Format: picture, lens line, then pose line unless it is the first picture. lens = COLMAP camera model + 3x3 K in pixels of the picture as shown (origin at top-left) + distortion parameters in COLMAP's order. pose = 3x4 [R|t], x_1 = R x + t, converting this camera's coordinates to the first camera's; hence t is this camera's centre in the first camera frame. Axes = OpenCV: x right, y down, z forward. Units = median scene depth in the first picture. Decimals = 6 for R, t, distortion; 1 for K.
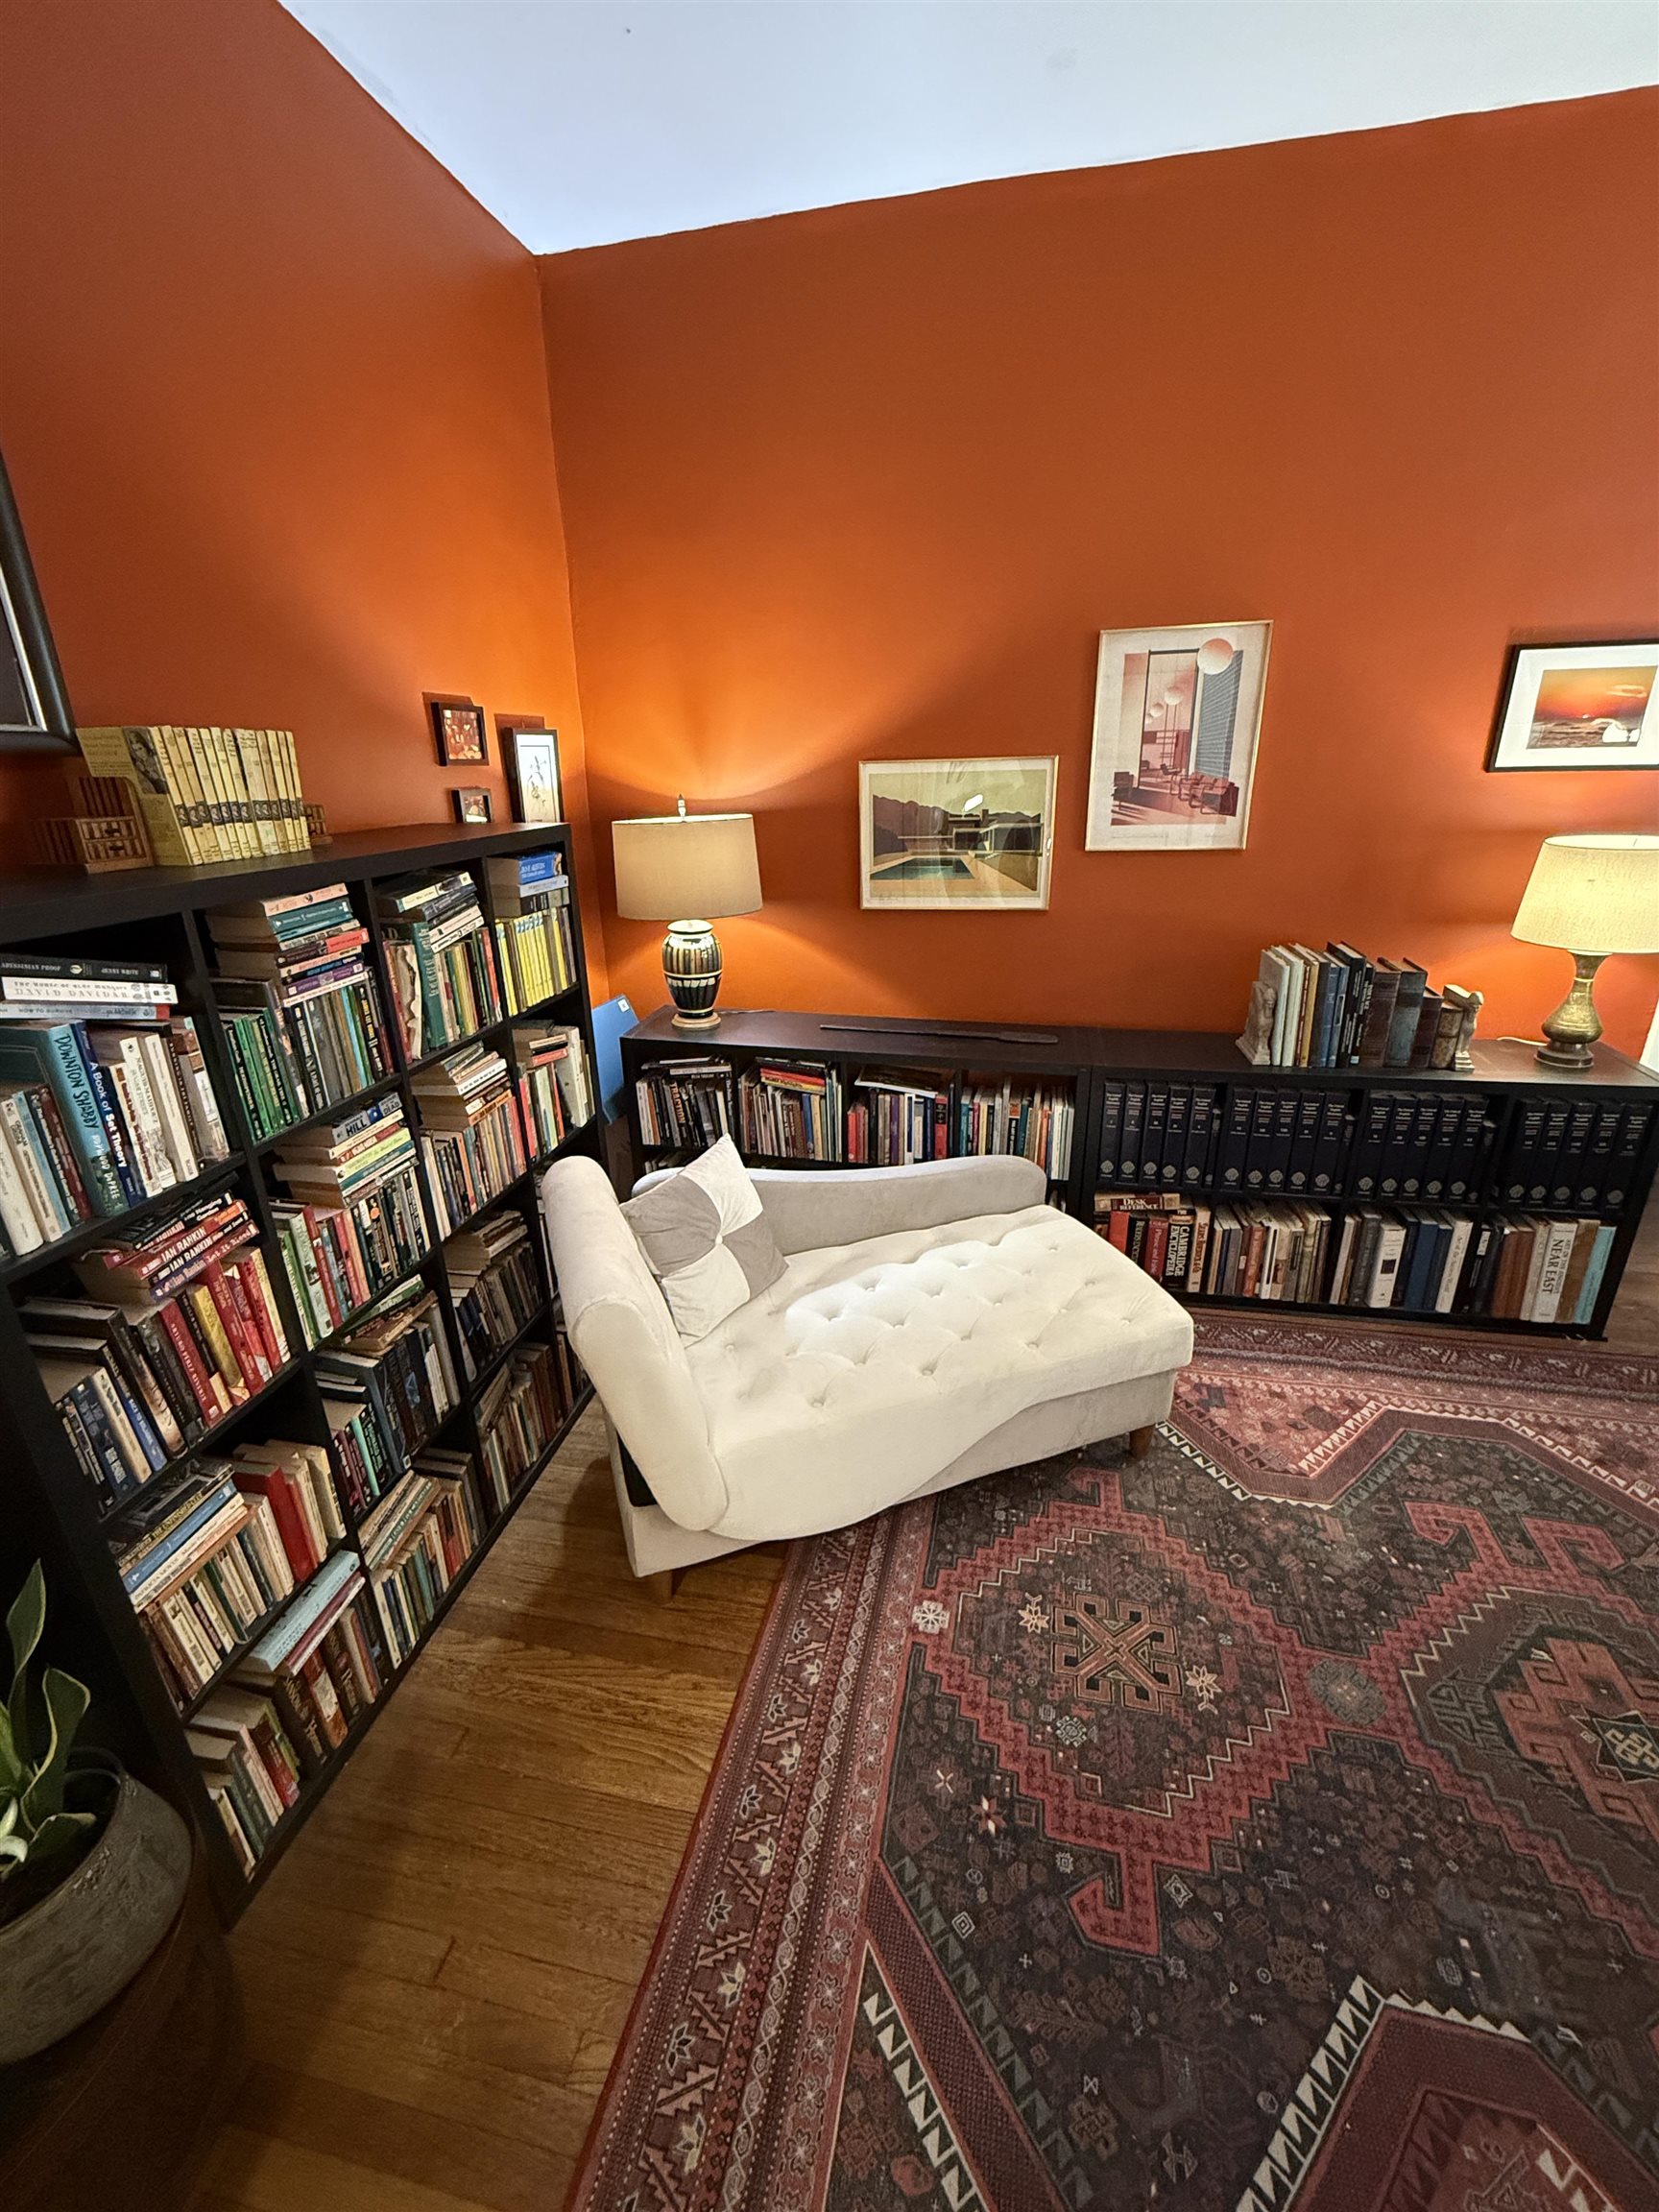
lens RADIAL K [[880.9, 0, 829.5], [0, 880.9, 1106.0], [0, 0, 1]] dist [-0.001232, -0.000299]
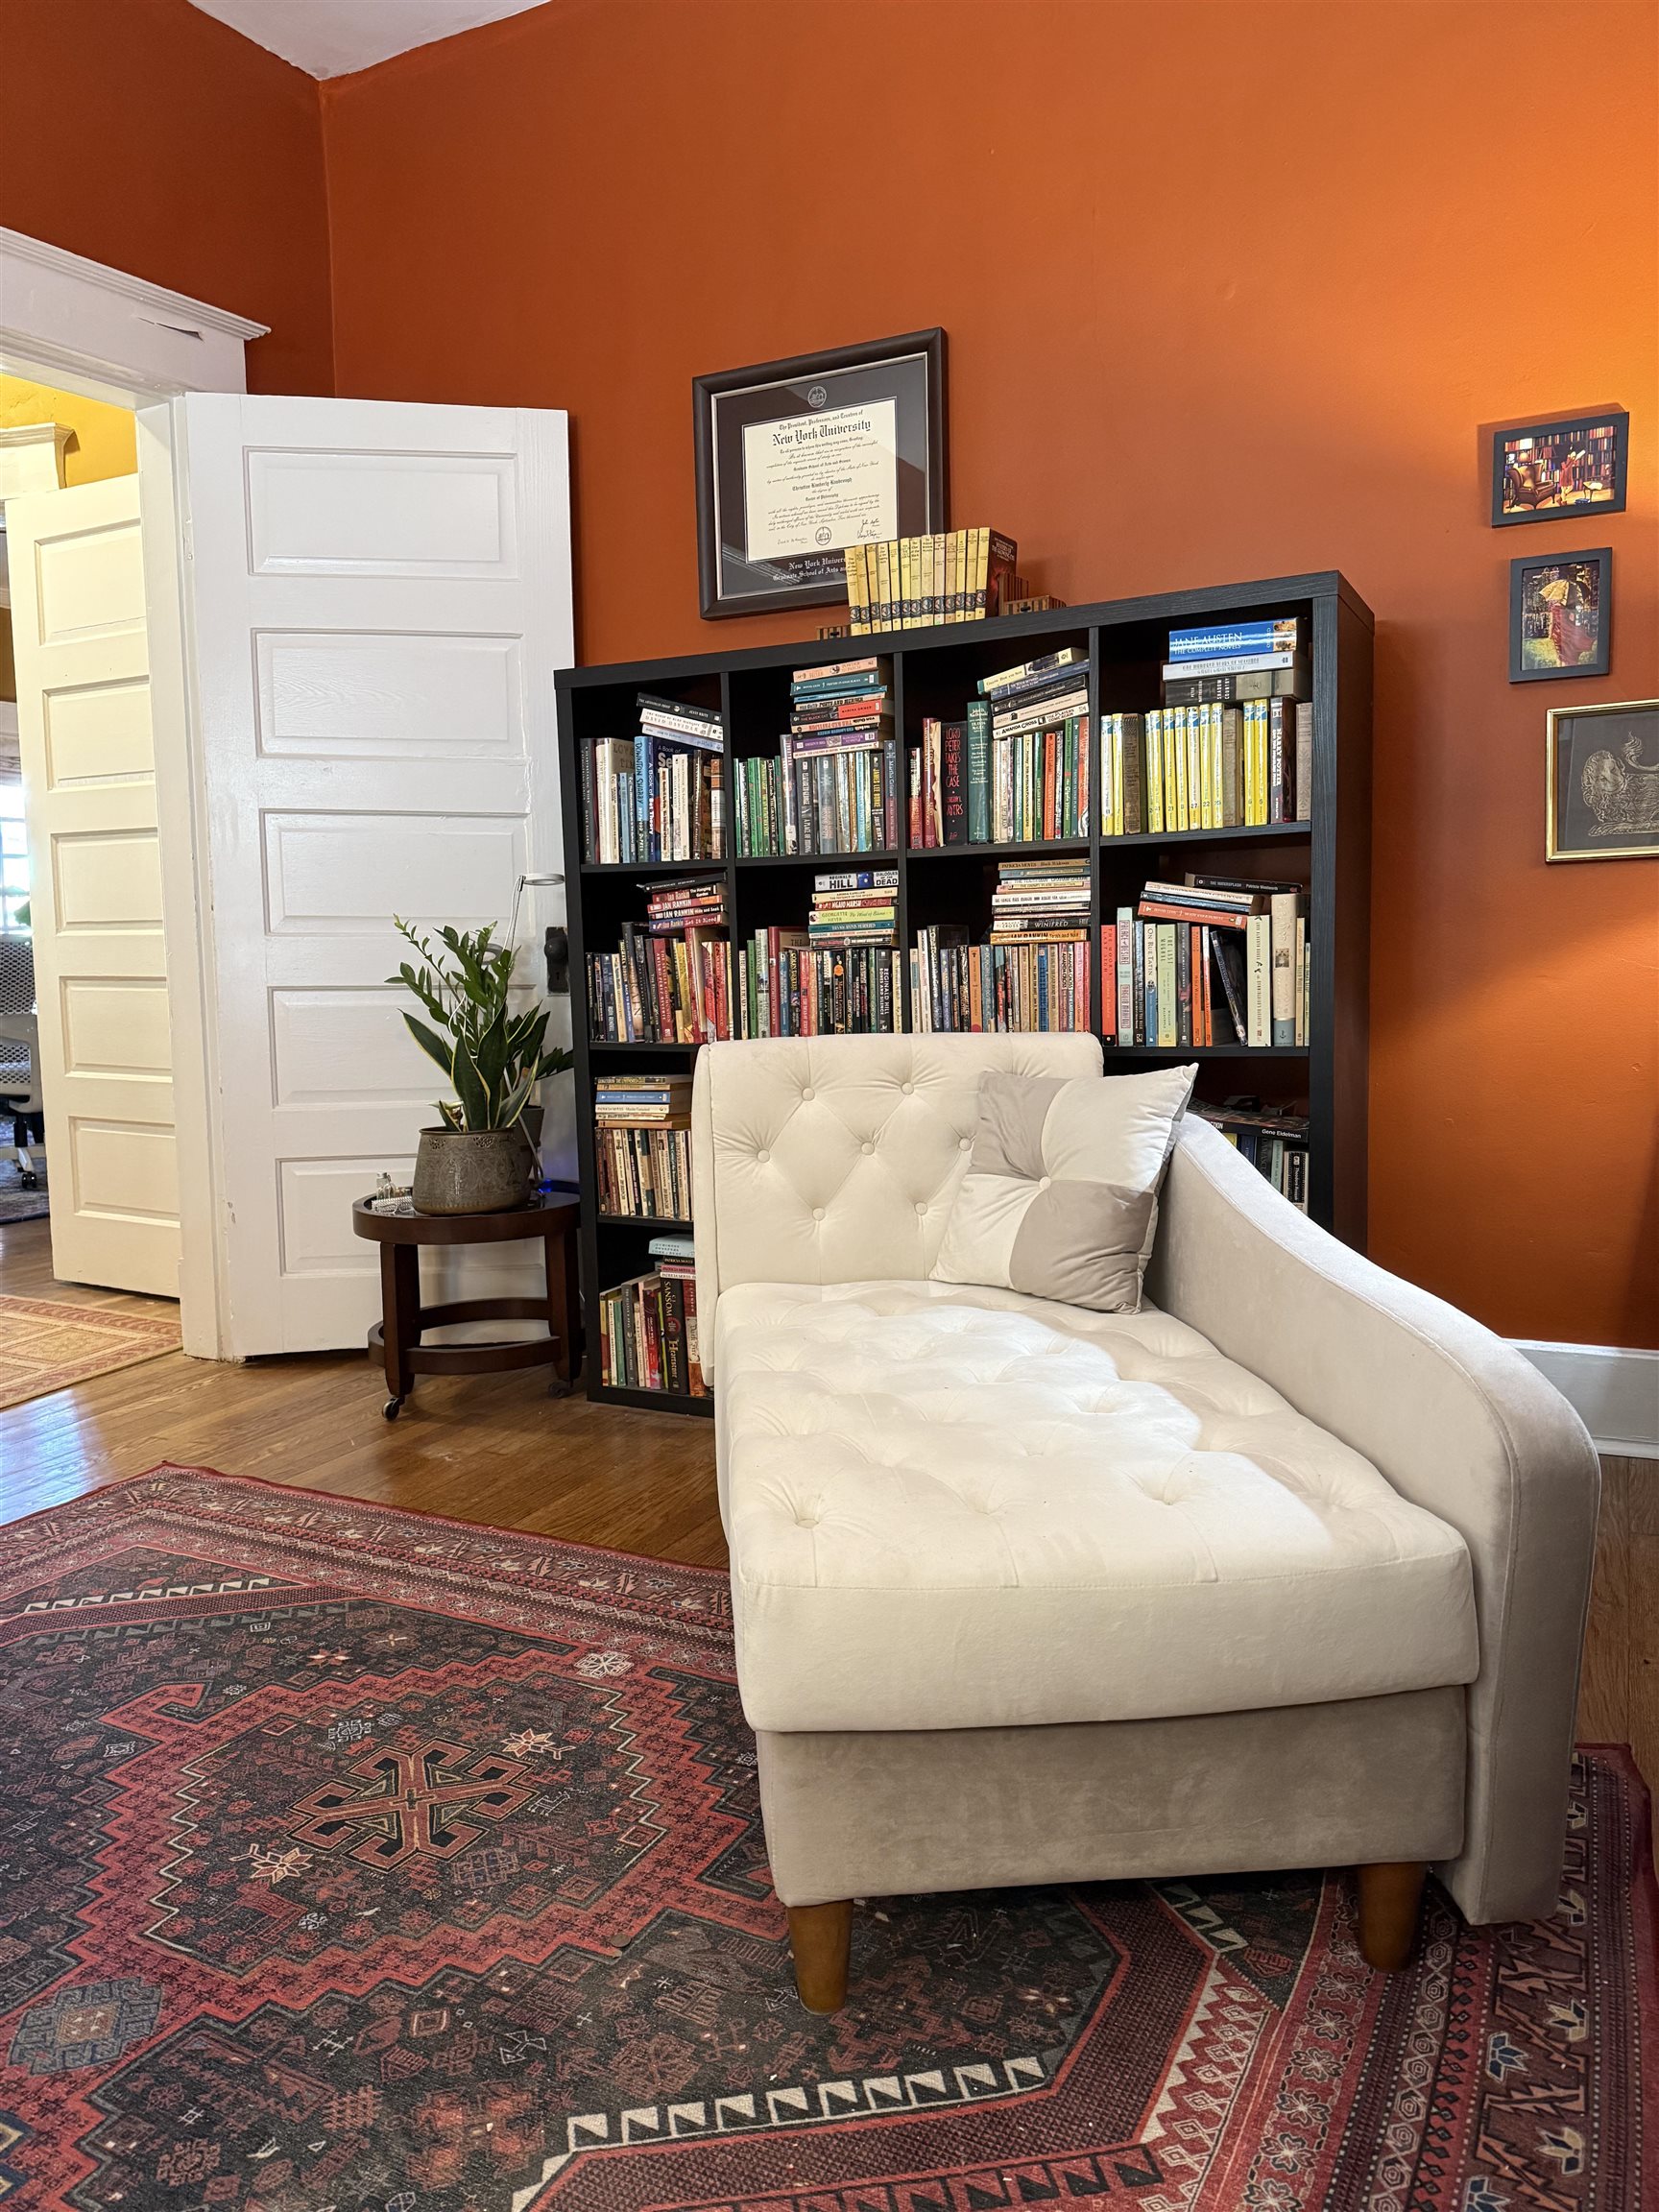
lens RADIAL K [[1559.2, 0, 832.3], [0, 1559.2, 1113.2], [0, 0, 1]] dist [0.171303, -0.271979]
pose [[-0.256724, 0.114740, -0.959650, 1.354314], [-0.323297, 0.925533, 0.197149, -0.091377], [0.910808, 0.360865, -0.200511, 1.470828]]
